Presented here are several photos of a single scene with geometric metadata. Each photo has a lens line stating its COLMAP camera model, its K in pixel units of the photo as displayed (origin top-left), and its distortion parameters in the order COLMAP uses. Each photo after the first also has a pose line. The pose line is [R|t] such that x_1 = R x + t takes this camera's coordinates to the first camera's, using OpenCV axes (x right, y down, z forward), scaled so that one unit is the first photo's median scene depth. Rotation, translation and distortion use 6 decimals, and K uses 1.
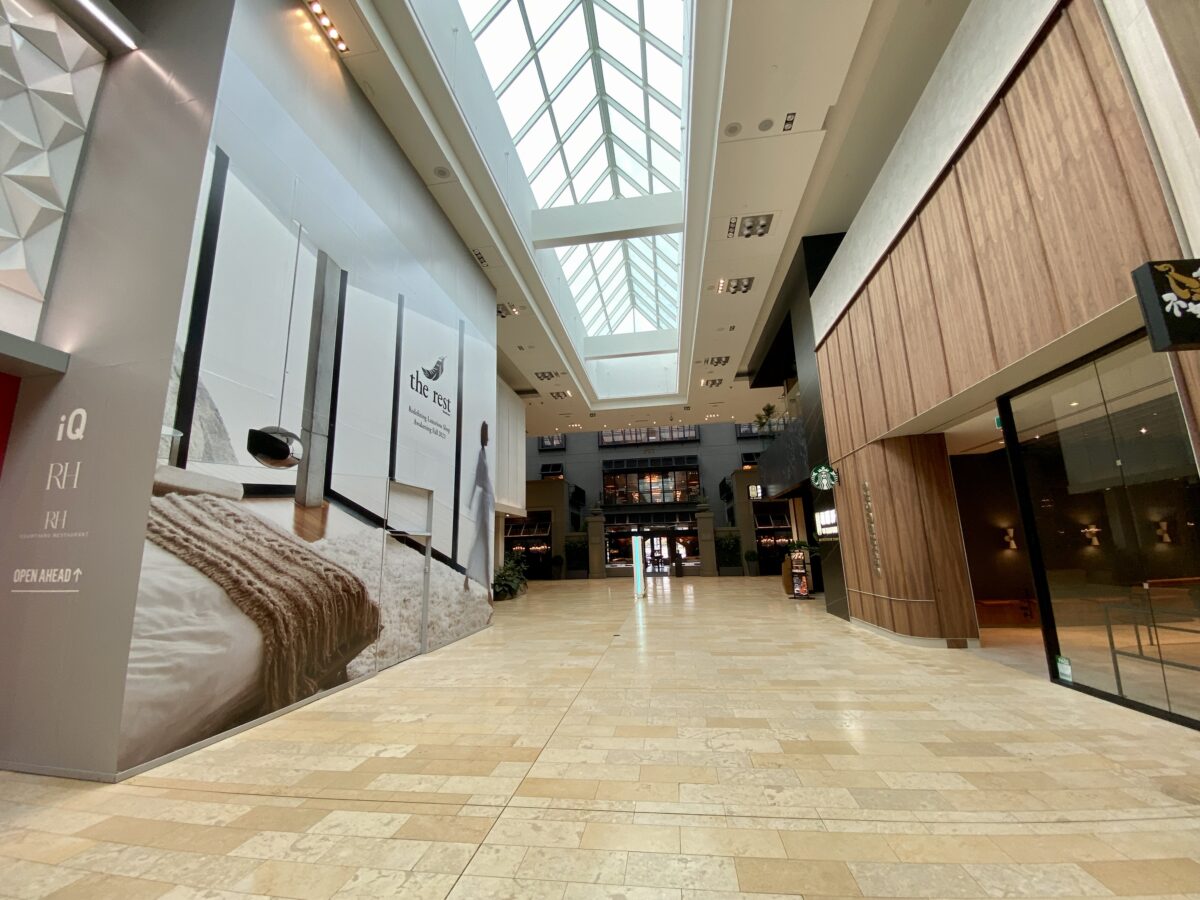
lens RADIAL K [[482.4, 0, 600.0], [0, 482.4, 450.0], [0, 0, 1]] dist [-0.008609, -0.000057]
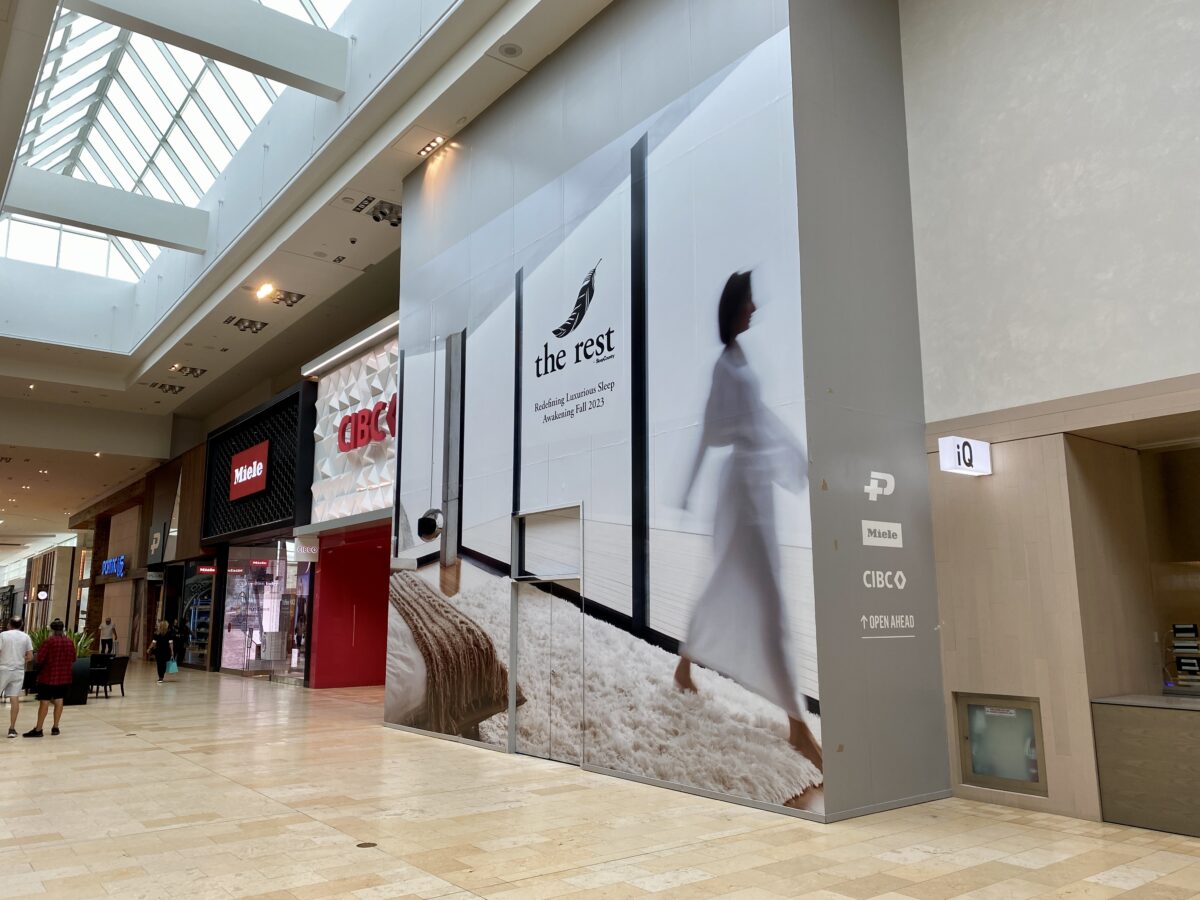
lens RADIAL K [[927.1, 0, 600.0], [0, 927.1, 450.0], [0, 0, 1]] dist [0.078878, 0.000884]
pose [[-0.700996, -0.092266, -0.707171, 0.765480], [0.169583, 0.941588, -0.290953, 0.588044], [0.692709, -0.323881, -0.644403, 2.891238]]
